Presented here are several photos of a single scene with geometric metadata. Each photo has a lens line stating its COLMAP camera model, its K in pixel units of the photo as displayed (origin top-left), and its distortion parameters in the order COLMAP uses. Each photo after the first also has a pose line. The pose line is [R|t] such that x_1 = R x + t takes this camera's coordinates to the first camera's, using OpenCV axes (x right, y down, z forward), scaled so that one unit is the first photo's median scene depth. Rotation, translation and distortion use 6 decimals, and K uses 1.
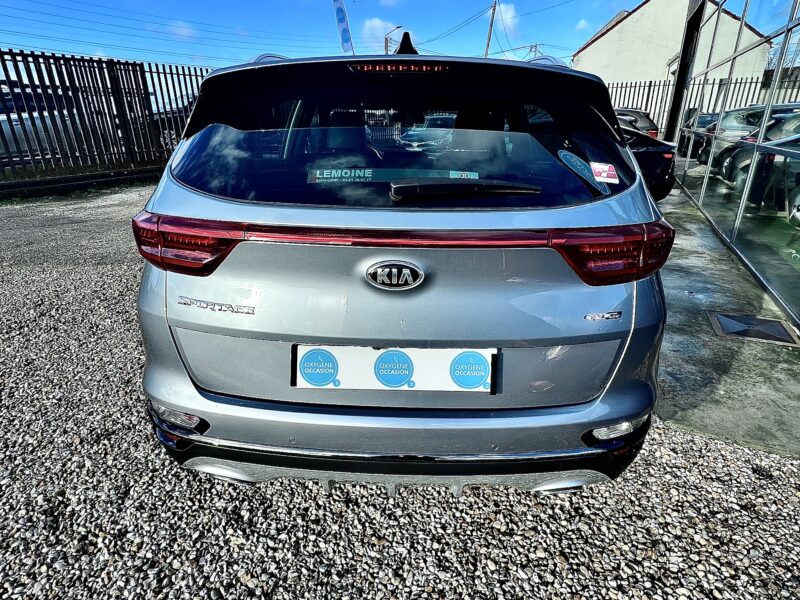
lens RADIAL K [[450.8, 0, 400.0], [0, 450.8, 300.0], [0, 0, 1]] dist [0.005270, 0.000839]
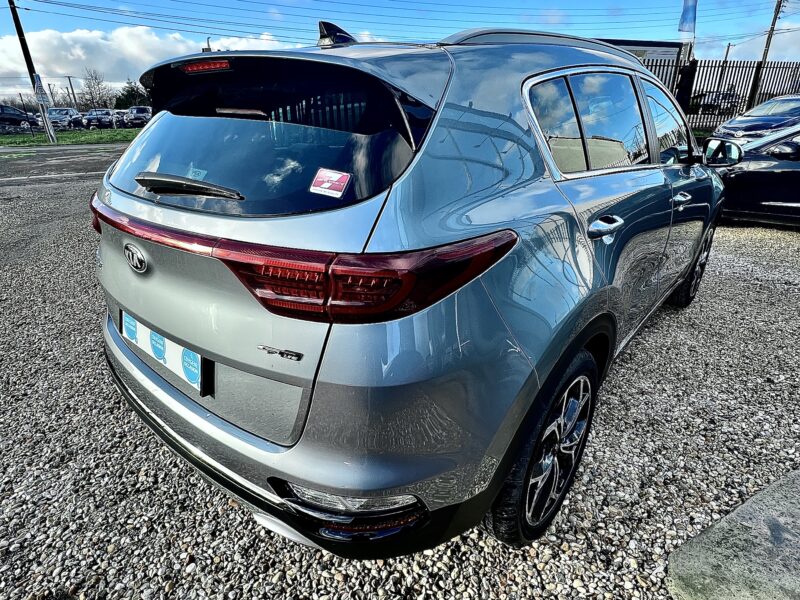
lens RADIAL K [[450.8, 0, 400.0], [0, 450.8, 300.0], [0, 0, 1]] dist [0.005270, 0.000839]
pose [[0.782961, 0.227514, -0.578972, 0.937350], [-0.212611, 0.972542, 0.094652, -0.159358], [0.584609, 0.048987, 0.809835, 0.380407]]
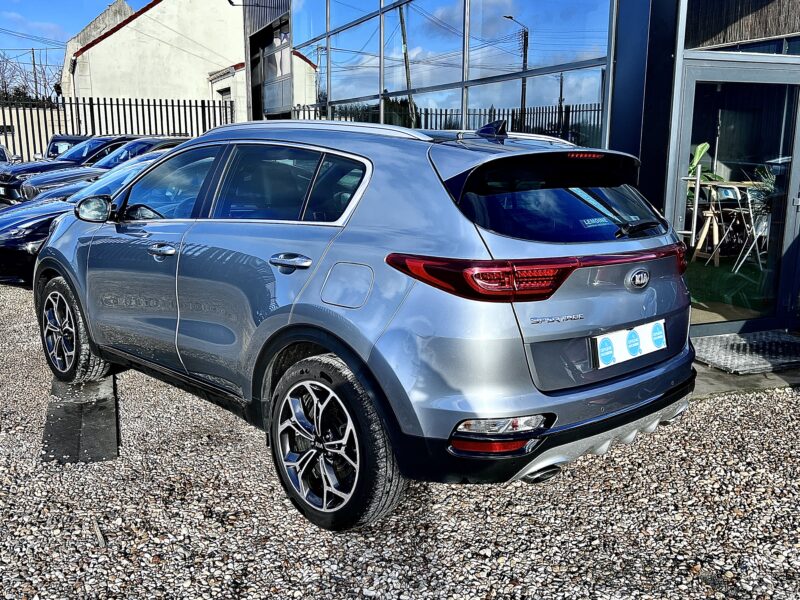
lens RADIAL K [[773.4, 0, 400.0], [0, 773.4, 300.0], [0, 0, 1]] dist [-0.002780, -0.008348]
pose [[0.691851, -0.123864, 0.711336, -2.080730], [0.248049, 0.965989, -0.073048, 0.008085], [-0.678095, 0.226985, 0.699045, -0.270505]]
